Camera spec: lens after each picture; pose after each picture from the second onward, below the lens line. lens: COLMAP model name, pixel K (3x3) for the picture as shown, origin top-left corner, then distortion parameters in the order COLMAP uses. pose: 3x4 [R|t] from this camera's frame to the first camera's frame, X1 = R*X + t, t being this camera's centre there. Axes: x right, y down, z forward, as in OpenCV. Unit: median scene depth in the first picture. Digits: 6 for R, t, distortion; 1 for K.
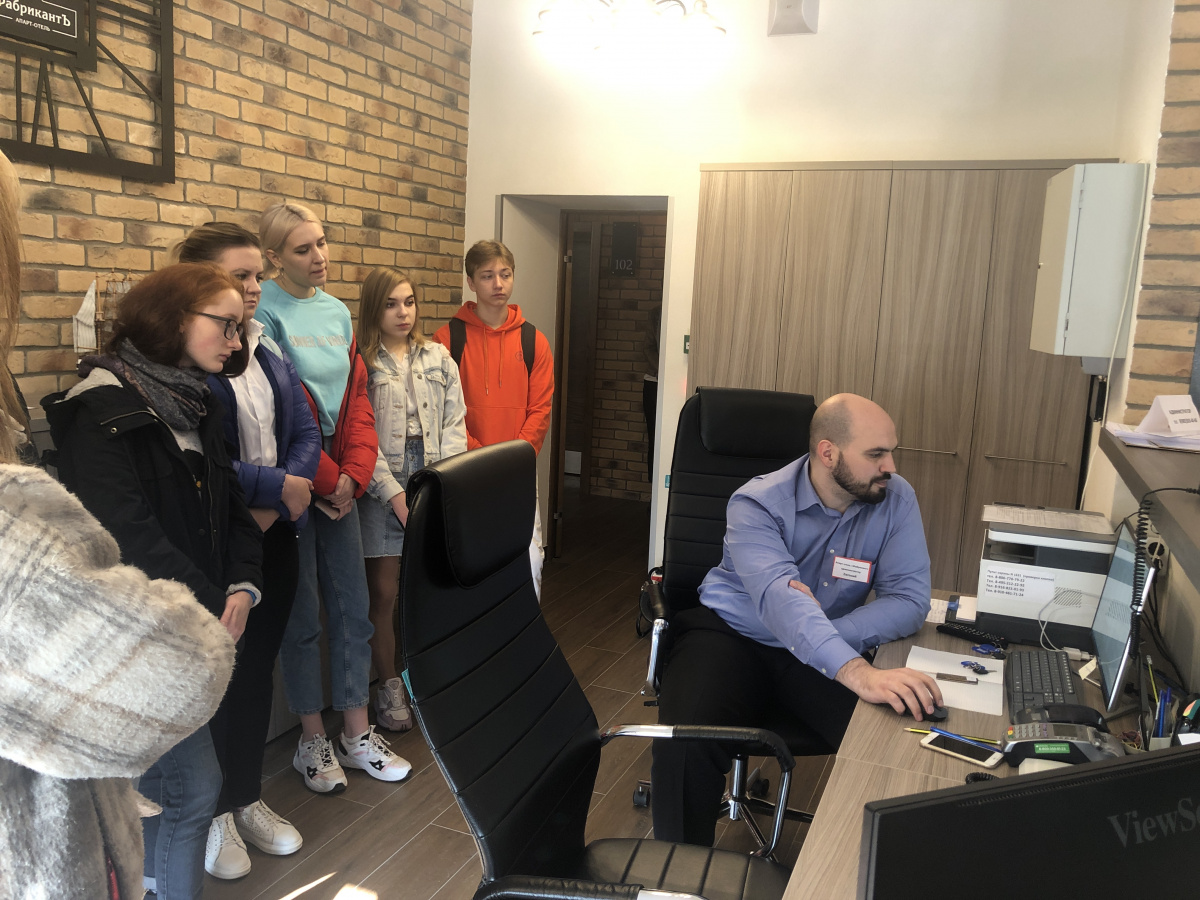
lens RADIAL K [[968.2, 0, 623.2], [0, 968.2, 451.9], [0, 0, 1]] dist [0.029391, -0.043998]
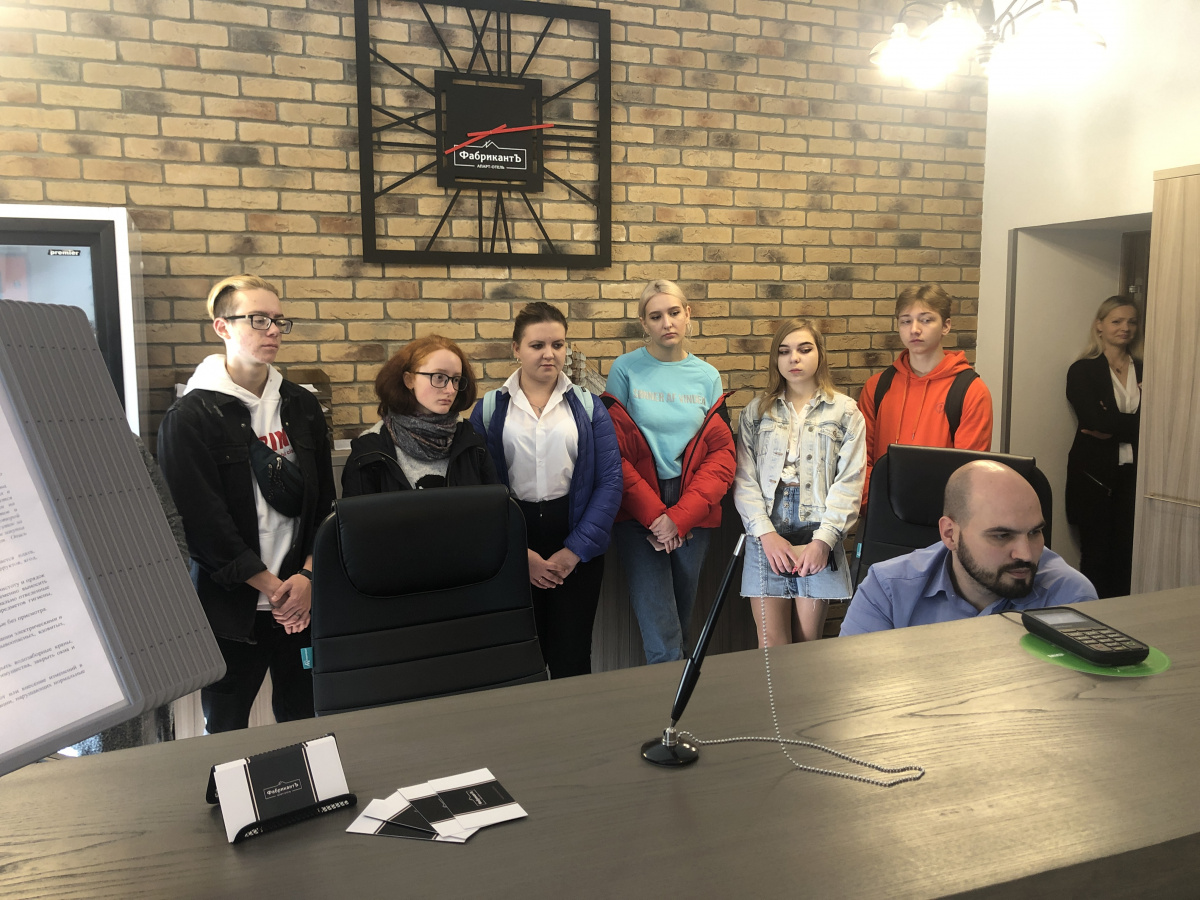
lens RADIAL K [[968.2, 0, 601.2], [0, 968.2, 440.3], [0, 0, 1]] dist [0.029391, -0.043998]
pose [[0.682246, 0.038052, -0.730132, 0.467708], [-0.074844, 0.997033, -0.017973, -0.035233], [0.727282, 0.066908, 0.683070, 0.176505]]
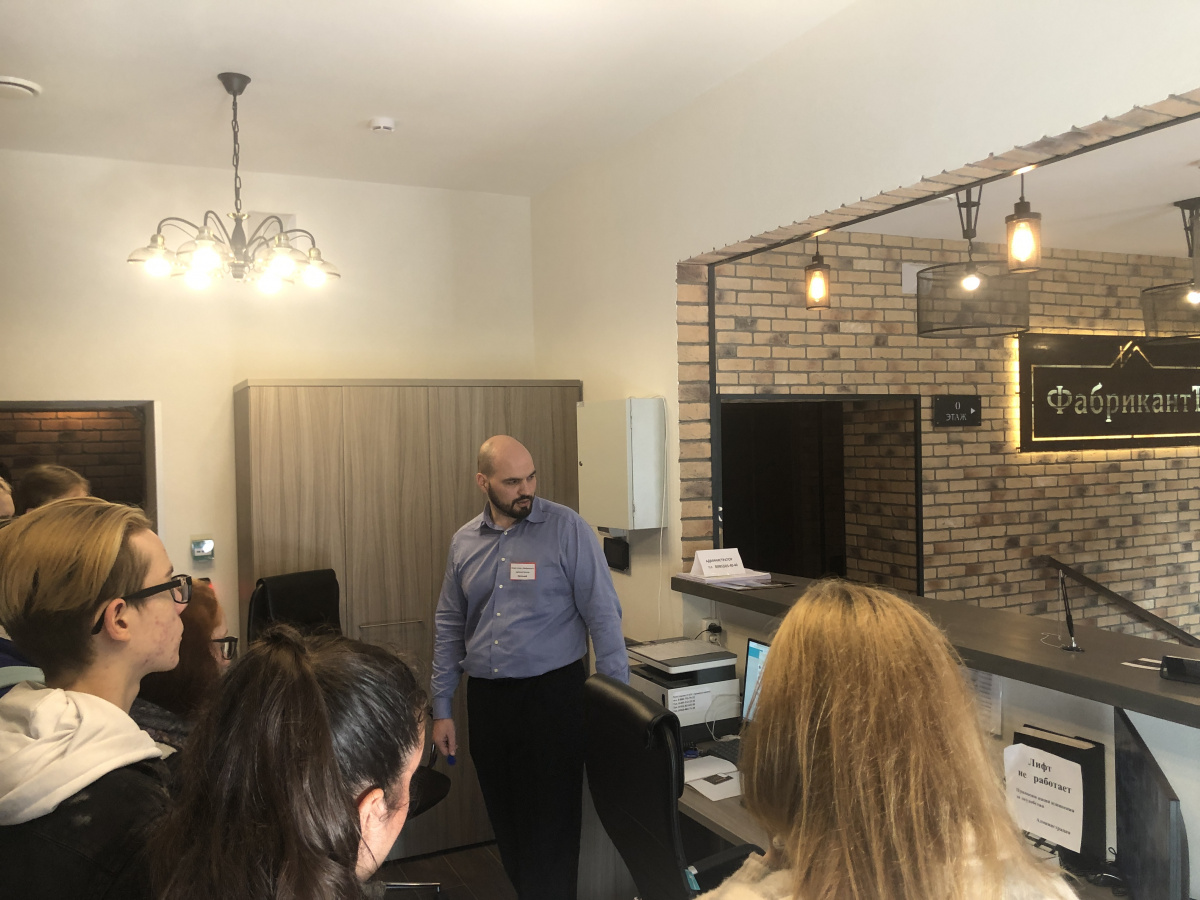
lens RADIAL K [[968.2, 0, 631.2], [0, 968.2, 452.4], [0, 0, 1]] dist [0.029391, -0.043998]
pose [[0.661269, -0.071099, 0.746772, -0.582154], [0.169429, 0.983930, -0.056352, -0.131010], [-0.730764, 0.163788, 0.662689, 0.057409]]
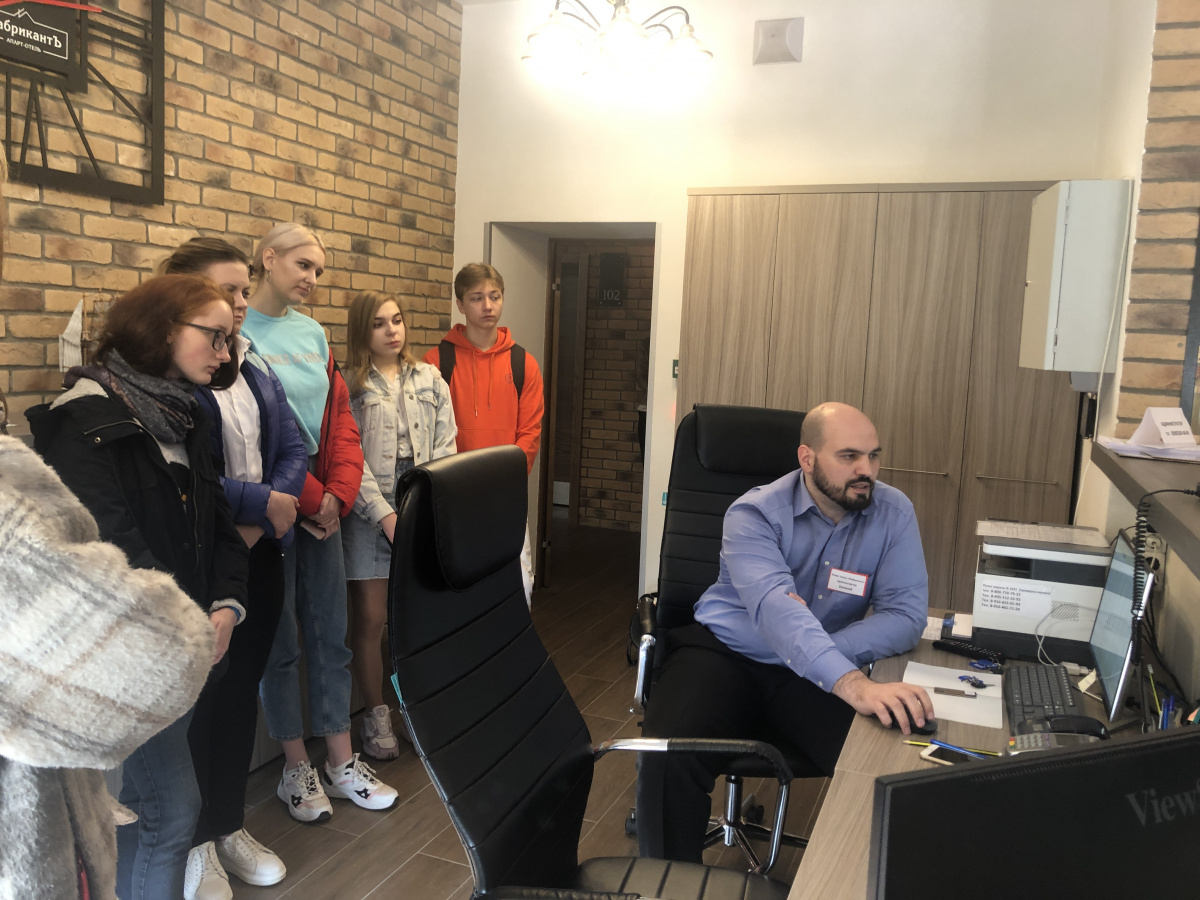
lens RADIAL K [[968.2, 0, 619.0], [0, 968.2, 446.8], [0, 0, 1]] dist [0.029391, -0.043998]
pose [[0.999954, -0.005438, 0.007880, -0.001986], [0.005771, 0.999063, -0.042886, 0.019235], [-0.007639, 0.042930, 0.999049, 0.008114]]
